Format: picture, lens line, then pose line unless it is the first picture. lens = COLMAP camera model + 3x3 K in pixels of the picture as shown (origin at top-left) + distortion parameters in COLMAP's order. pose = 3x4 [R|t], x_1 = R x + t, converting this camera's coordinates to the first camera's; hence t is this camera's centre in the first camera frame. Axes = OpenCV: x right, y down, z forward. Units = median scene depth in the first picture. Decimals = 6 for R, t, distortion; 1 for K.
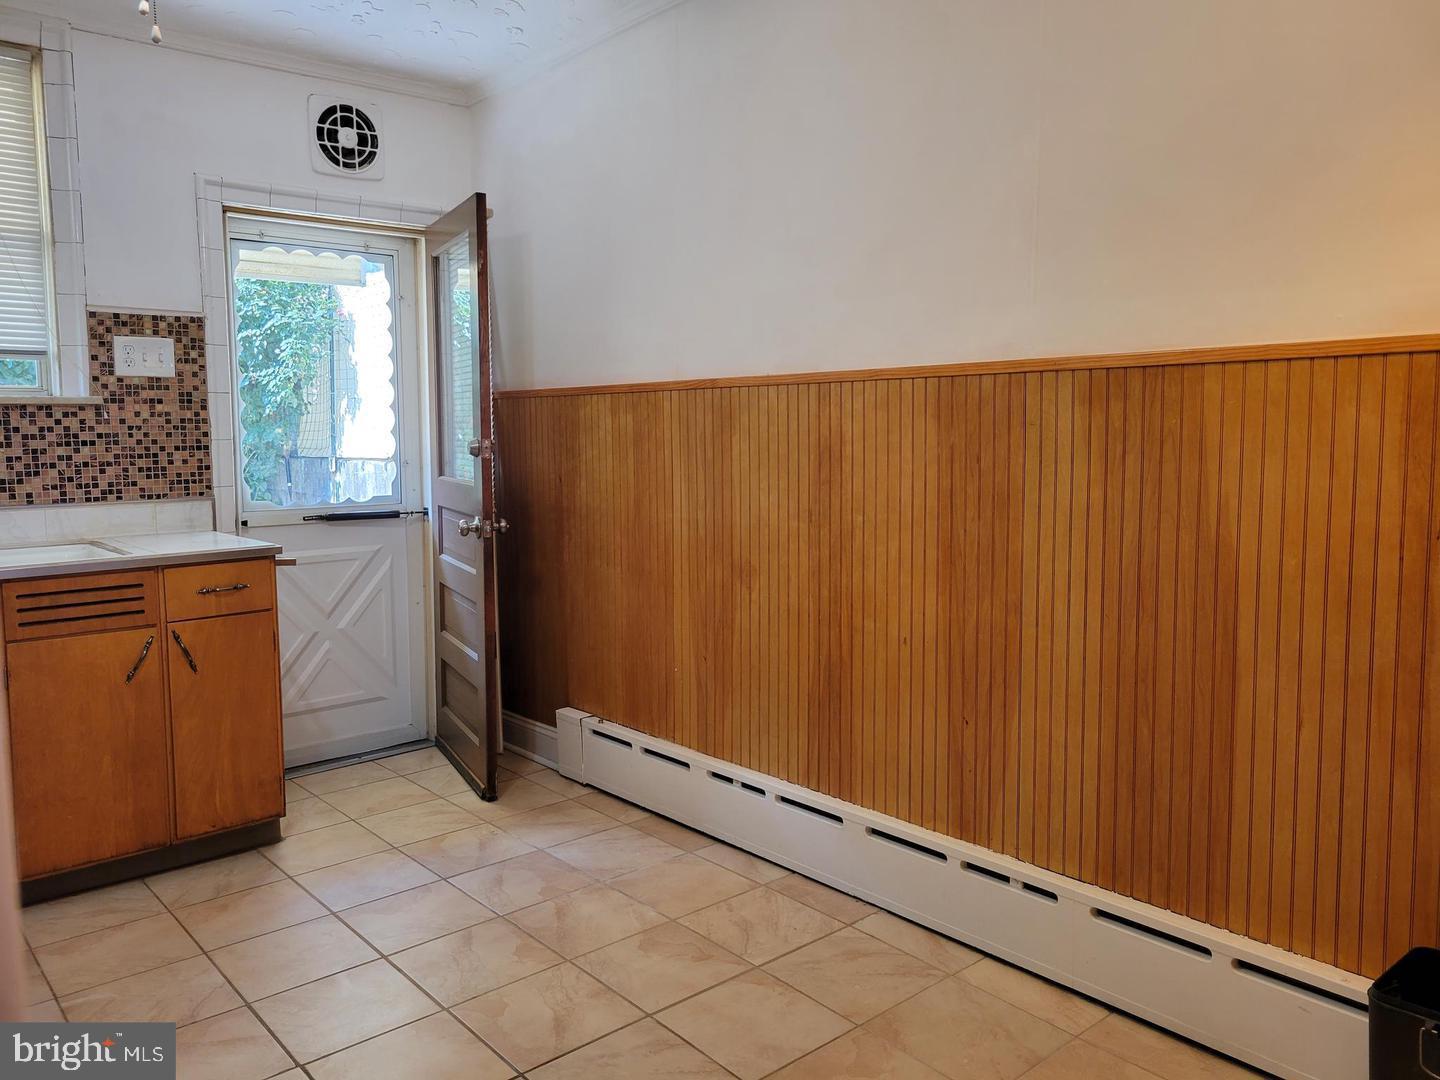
lens RADIAL K [[1087.4, 0, 705.0], [0, 1087.4, 521.2], [0, 0, 1]] dist [0.050197, -0.034521]
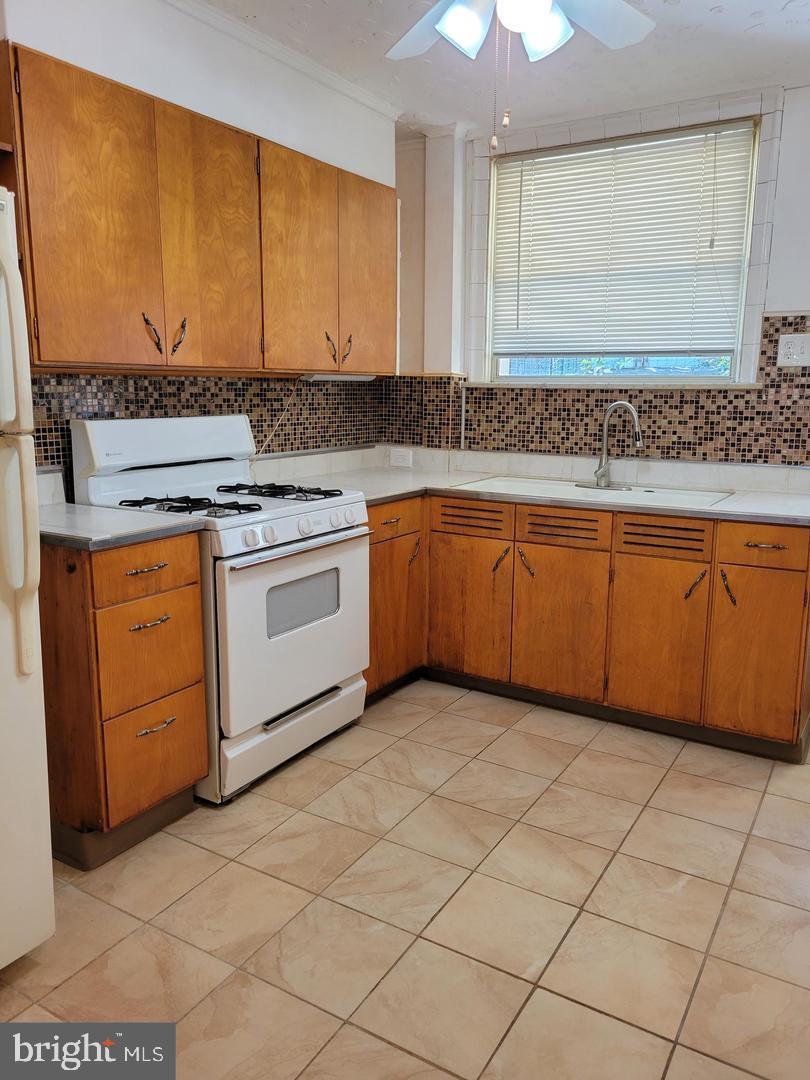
lens RADIAL K [[815.6, 0, 405.0], [0, 815.6, 524.1], [0, 0, 1]] dist [0.050197, -0.034521]
pose [[0.309127, 0.173817, -0.935002, 0.260323], [-0.090284, 0.984079, 0.153091, -0.059486], [0.946726, 0.037091, 0.319898, 0.291163]]
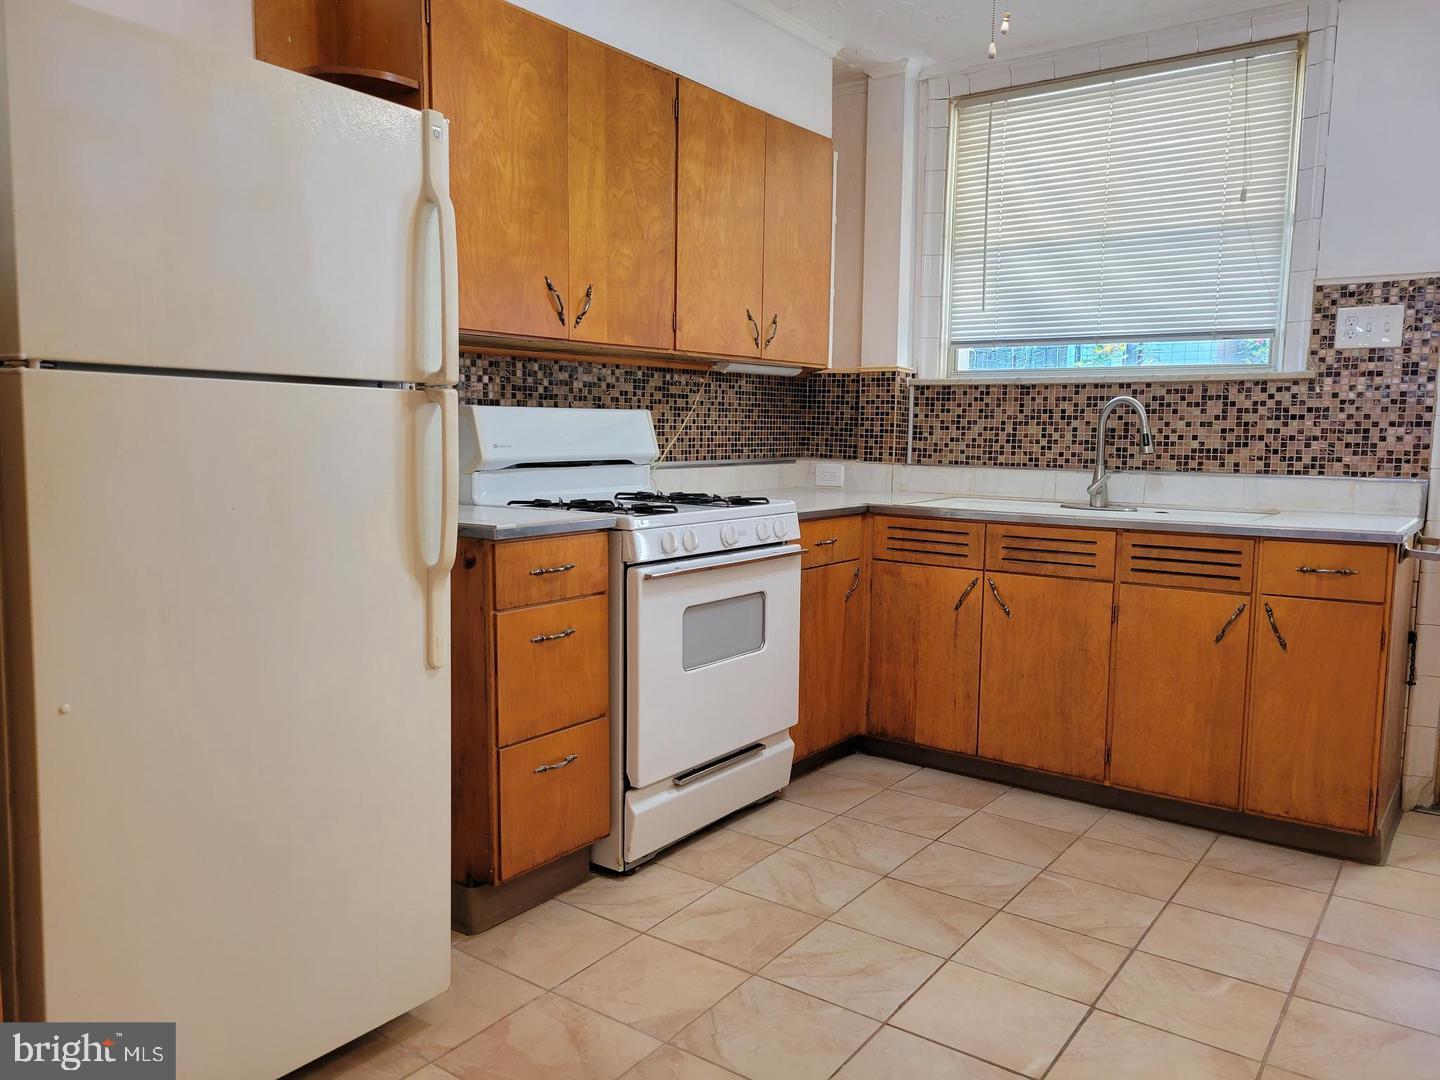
lens RADIAL K [[1087.4, 0, 694.9], [0, 1087.4, 540.6], [0, 0, 1]] dist [0.050197, -0.034521]
pose [[0.219876, 0.117425, -0.968435, 0.315710], [-0.094595, 0.990617, 0.098638, -0.005264], [0.970931, 0.069921, 0.228921, 0.230915]]
